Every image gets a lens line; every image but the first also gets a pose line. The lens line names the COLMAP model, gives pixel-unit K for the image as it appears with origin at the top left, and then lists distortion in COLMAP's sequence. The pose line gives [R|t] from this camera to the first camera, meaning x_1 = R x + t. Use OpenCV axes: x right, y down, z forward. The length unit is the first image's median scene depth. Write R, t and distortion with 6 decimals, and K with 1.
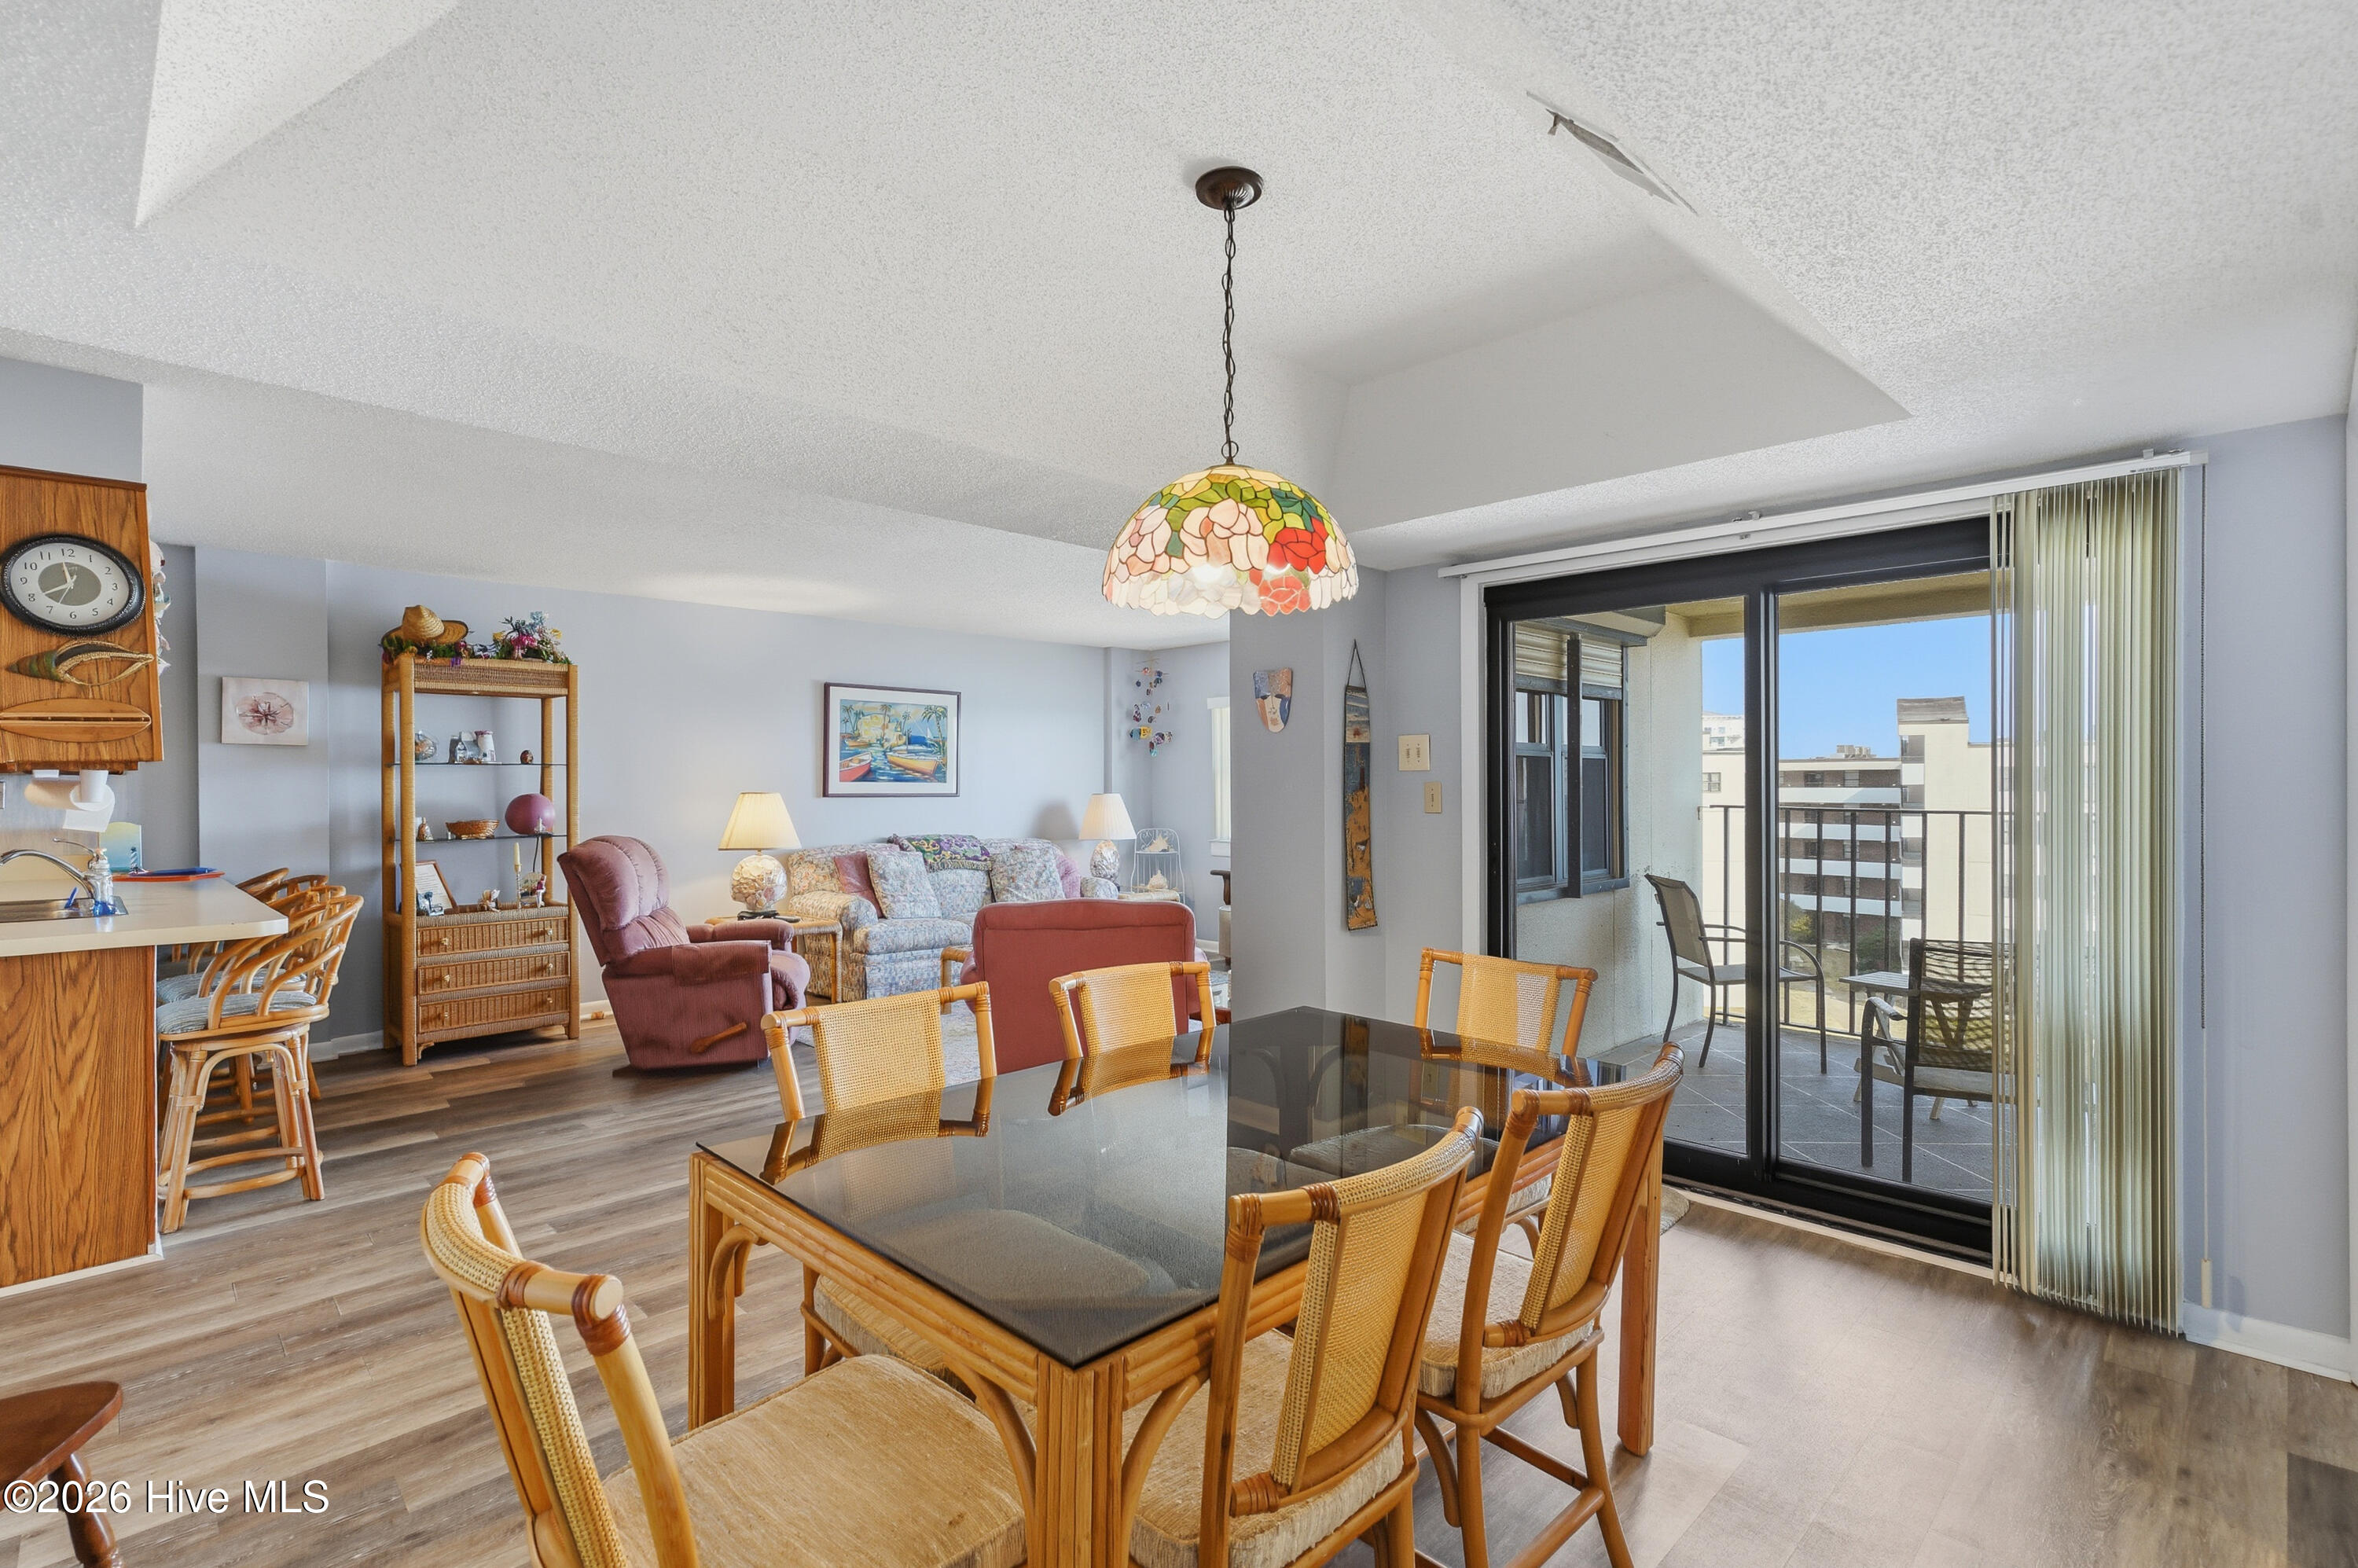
lens RADIAL K [[1092.0, 0, 1167.4], [0, 1092.0, 796.0], [0, 0, 1]] dist [0.003778, 0.004516]
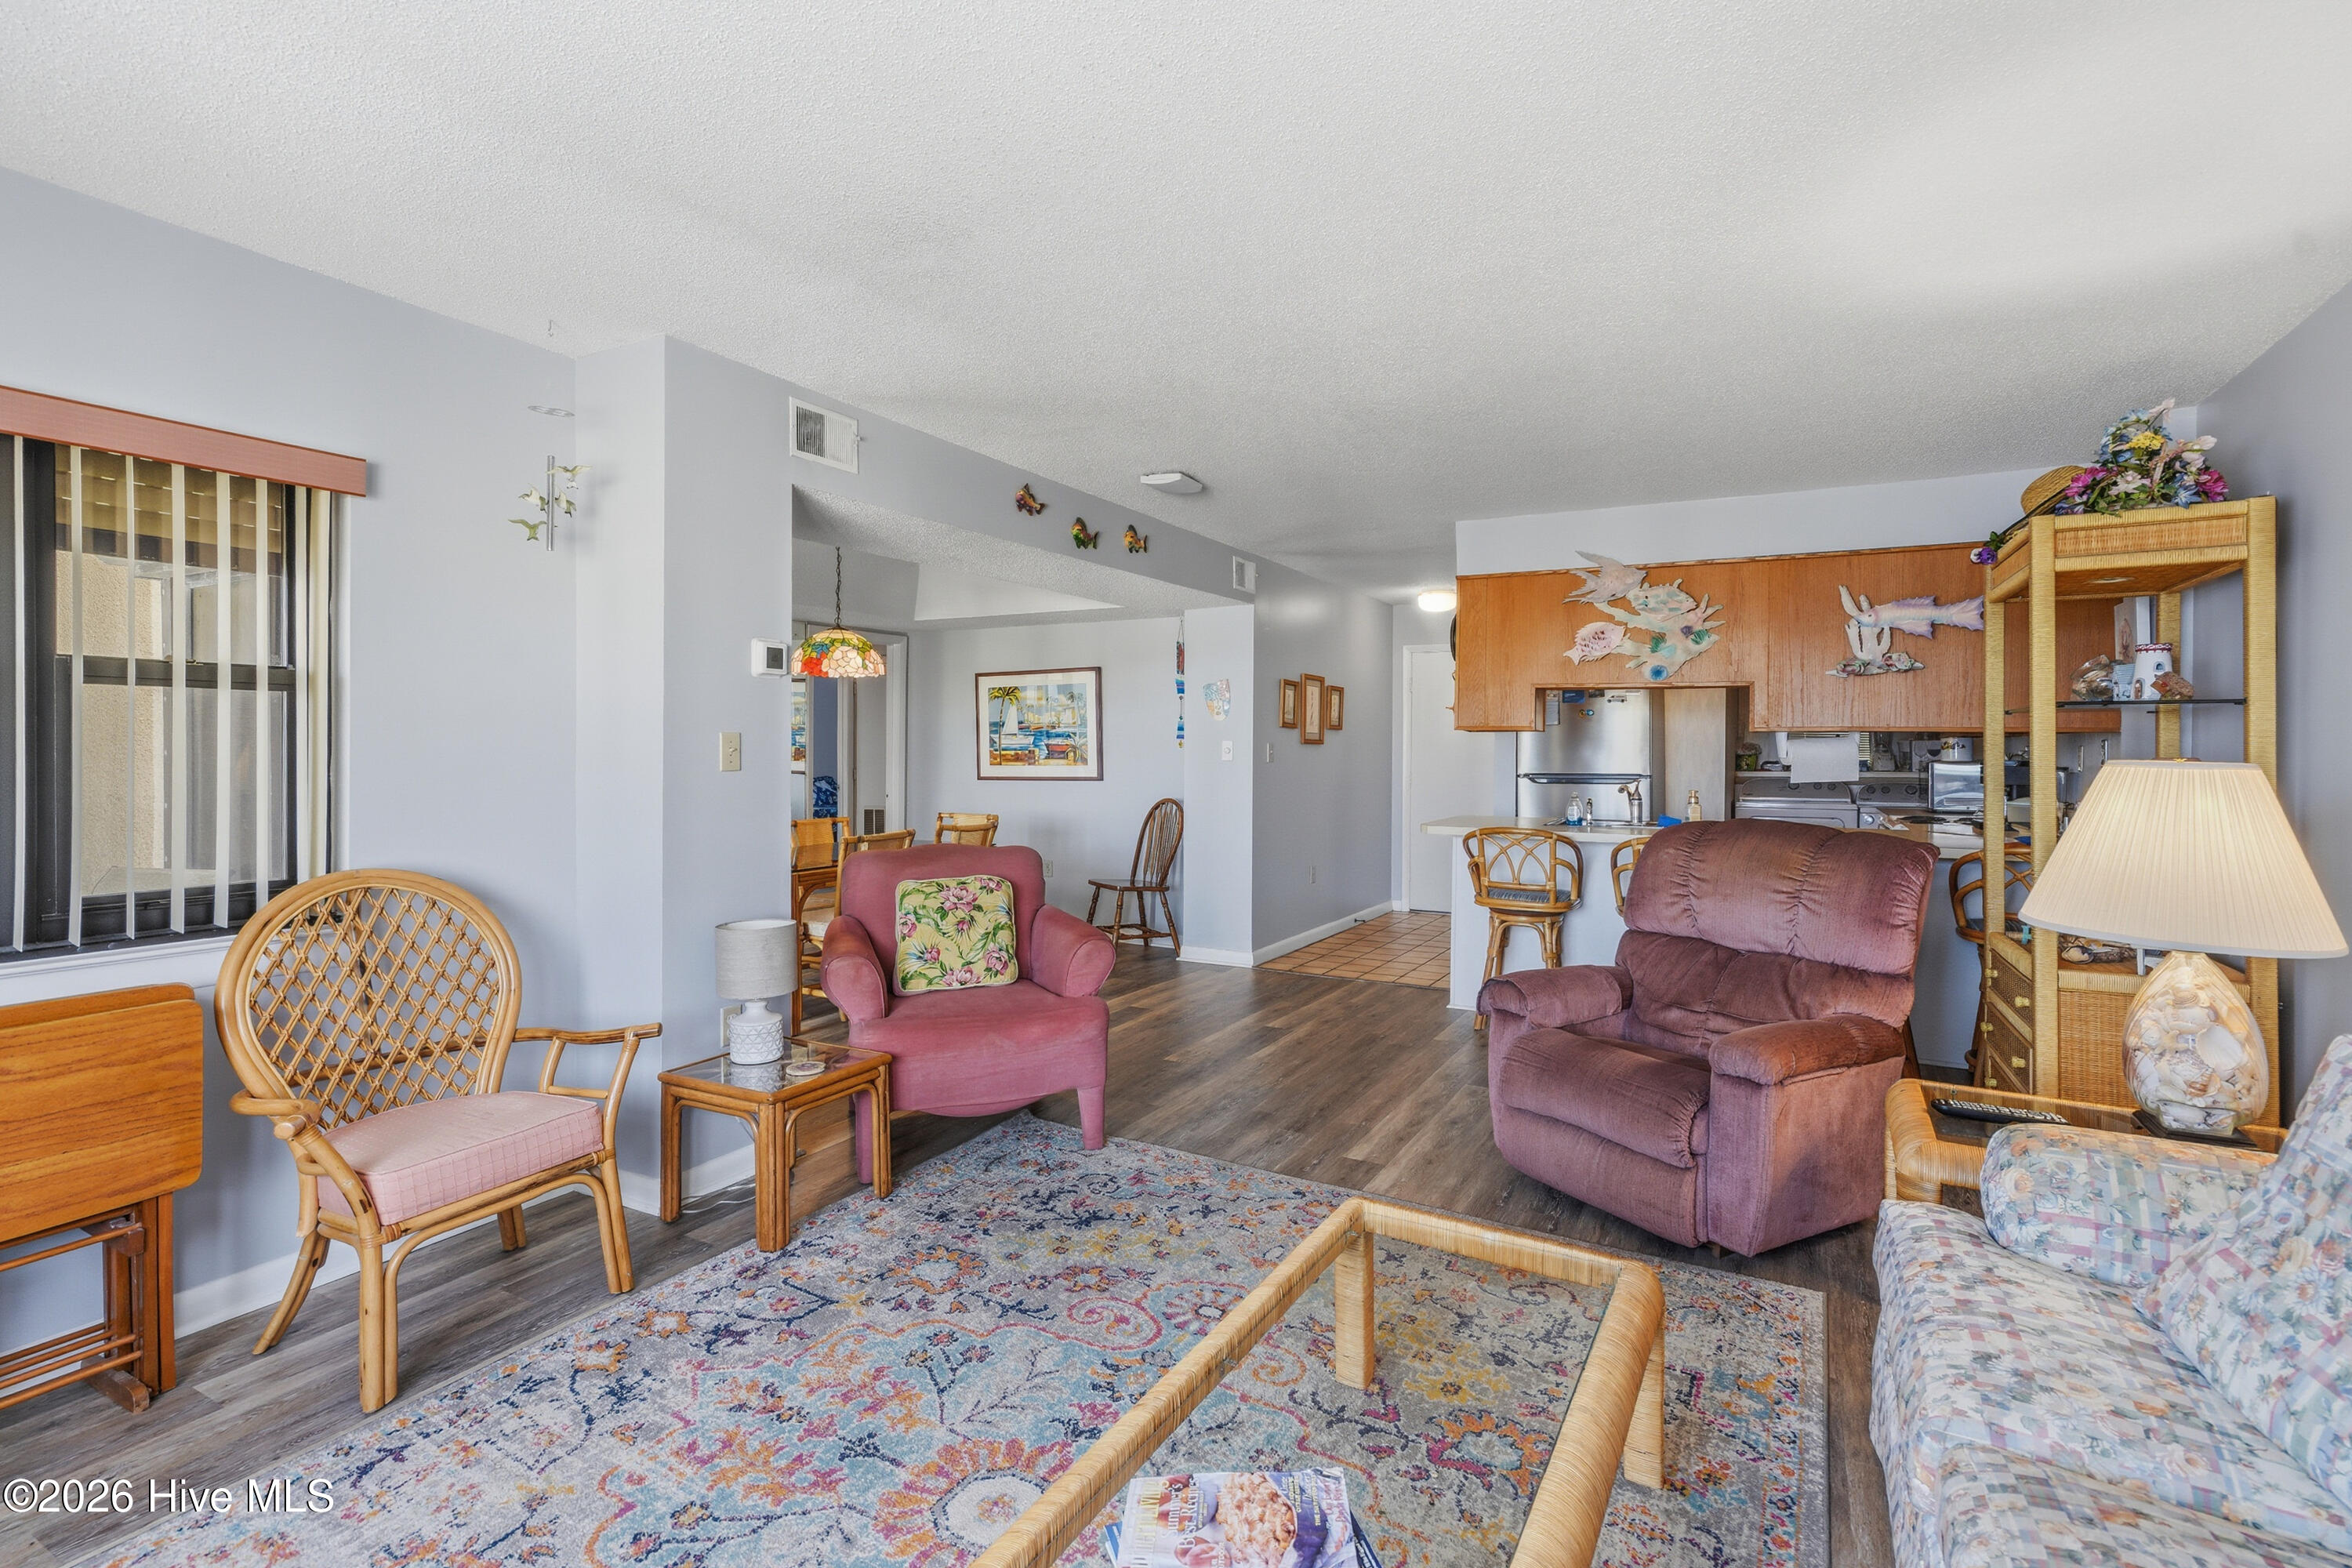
lens RADIAL K [[1089.3, 0, 1181.5], [0, 1089.3, 753.0], [0, 0, 1]] dist [0.003778, 0.004516]
pose [[-0.954822, 0.001051, -0.297177, 0.015831], [-0.004122, 0.999851, 0.016780, -0.011235], [0.297150, 0.017247, -0.954675, 1.367490]]
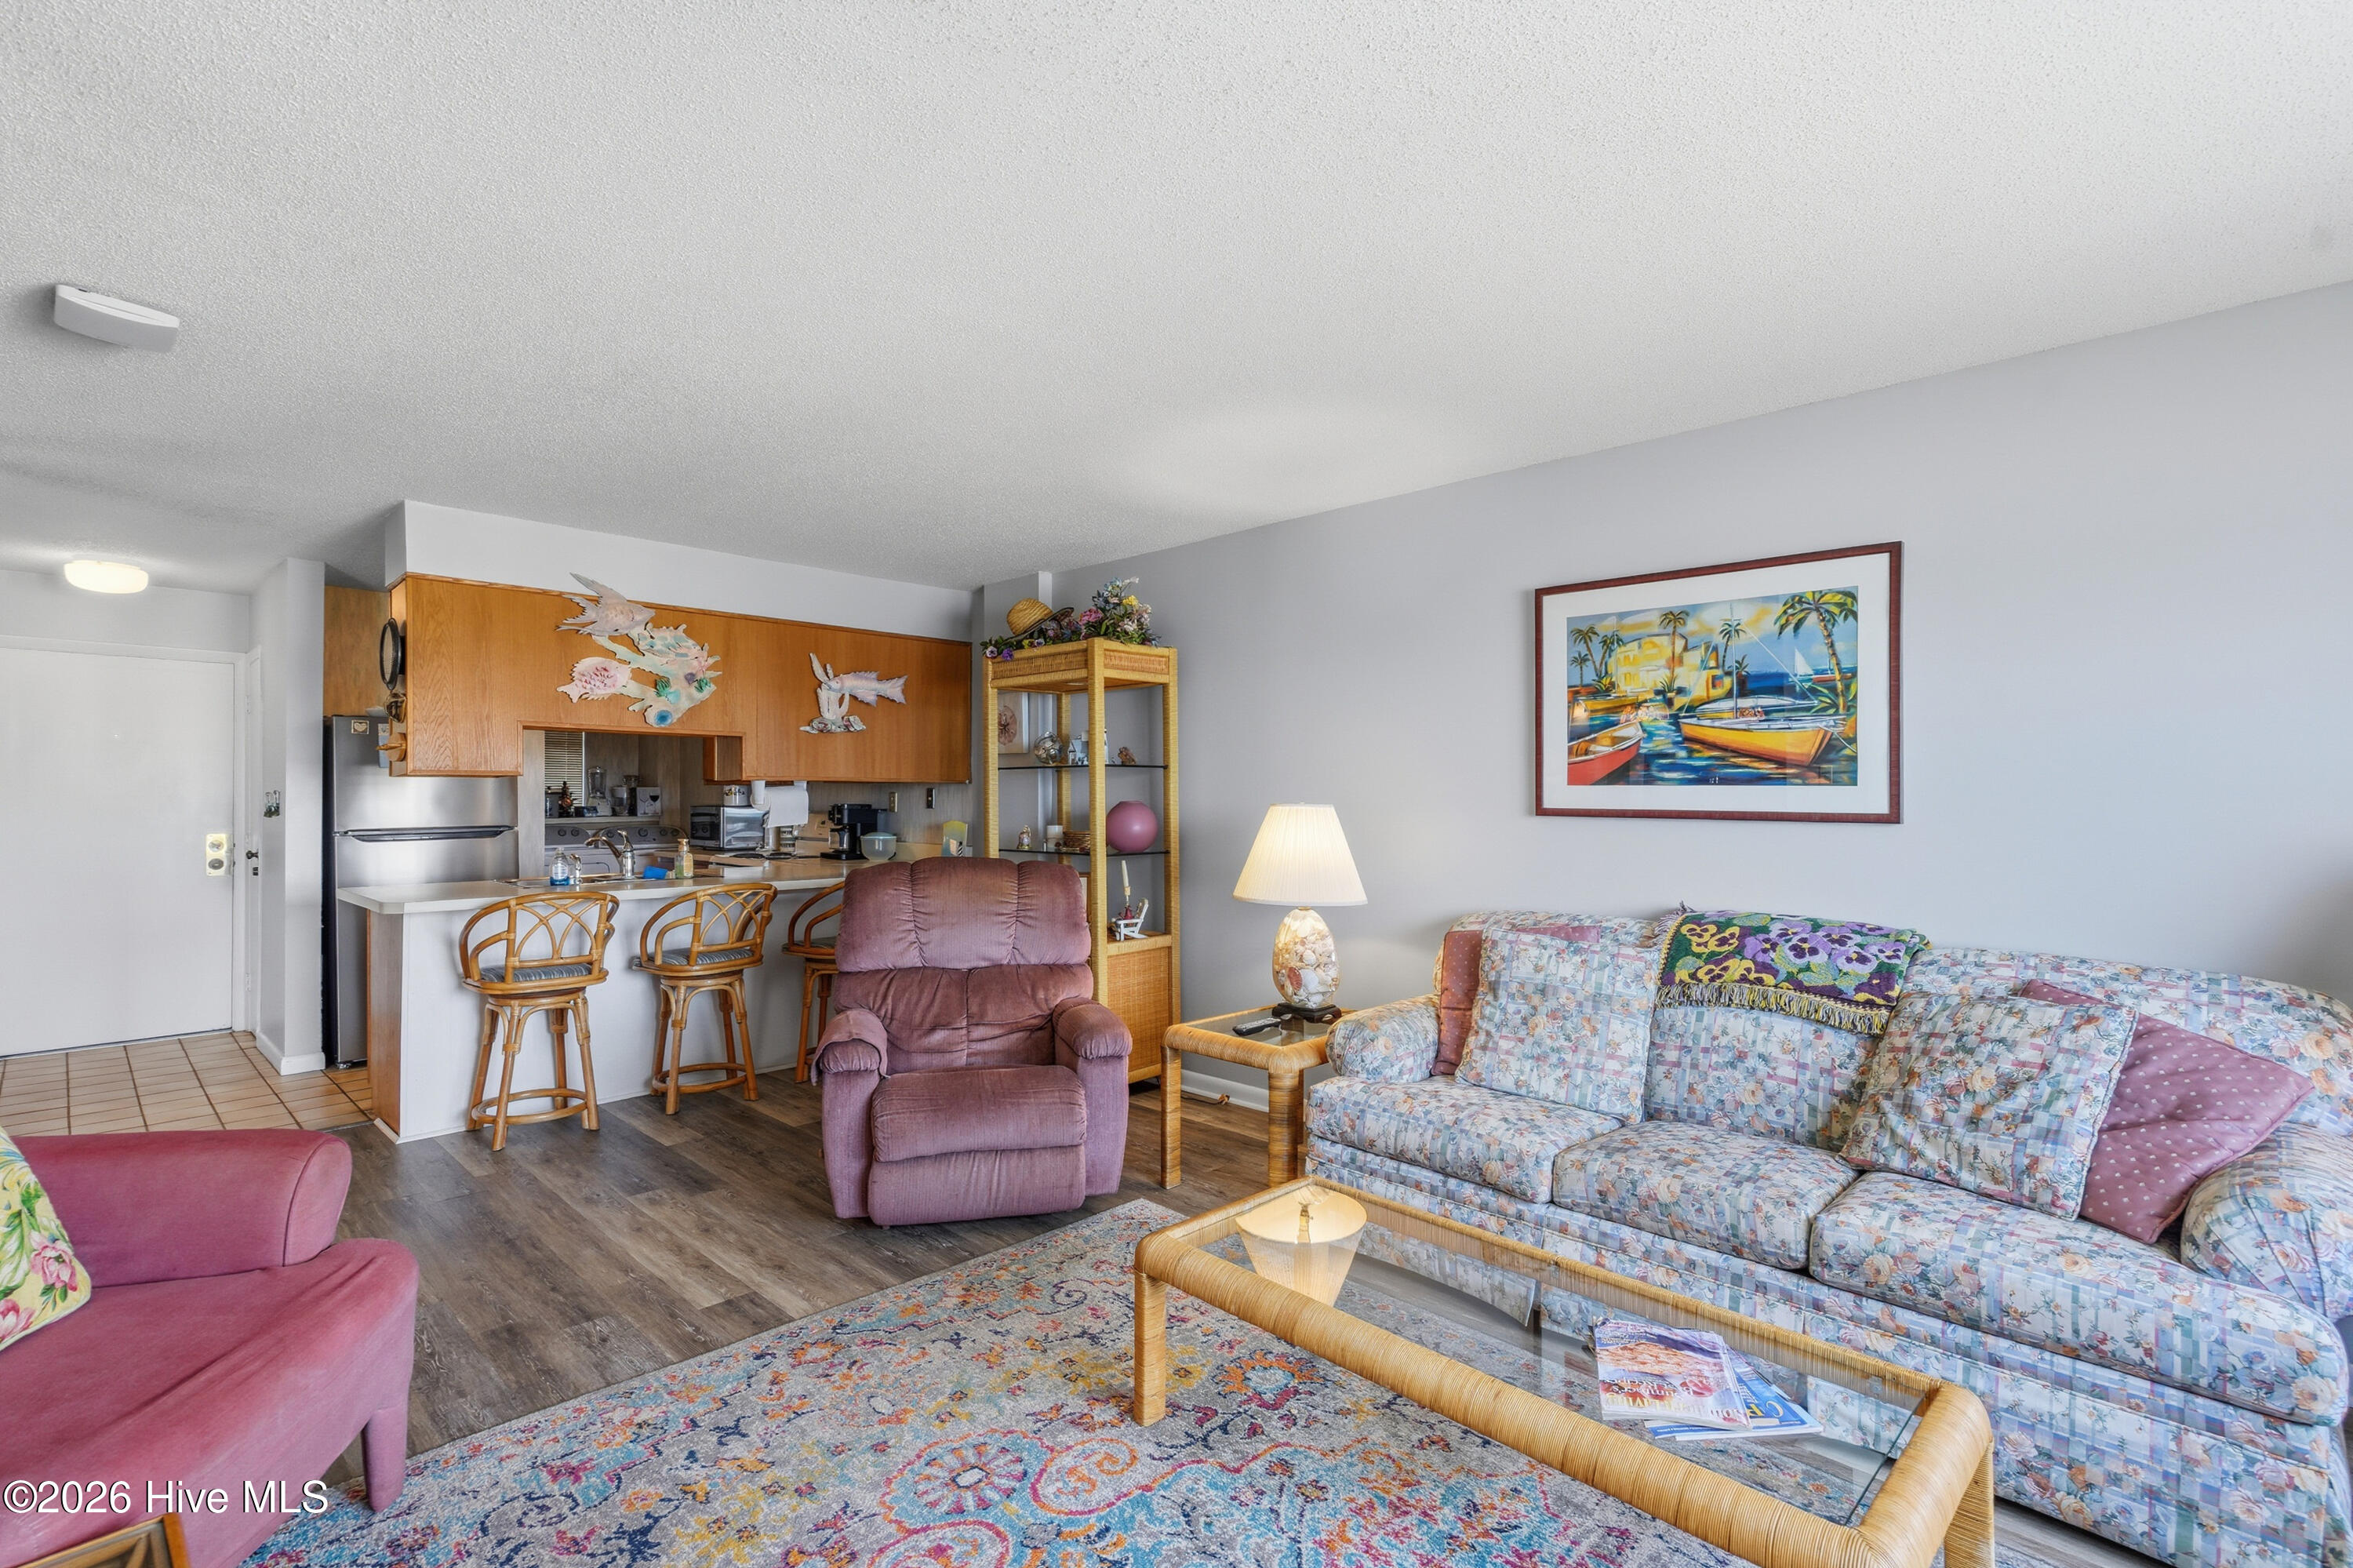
lens RADIAL K [[1089.8, 0, 1167.0], [0, 1089.8, 782.6], [0, 0, 1]] dist [0.003778, 0.004516]
pose [[0.023086, -0.006936, -0.999709, 0.240575], [-0.010270, 0.999922, -0.007175, -0.010477], [0.999681, 0.010433, 0.023013, 1.017282]]
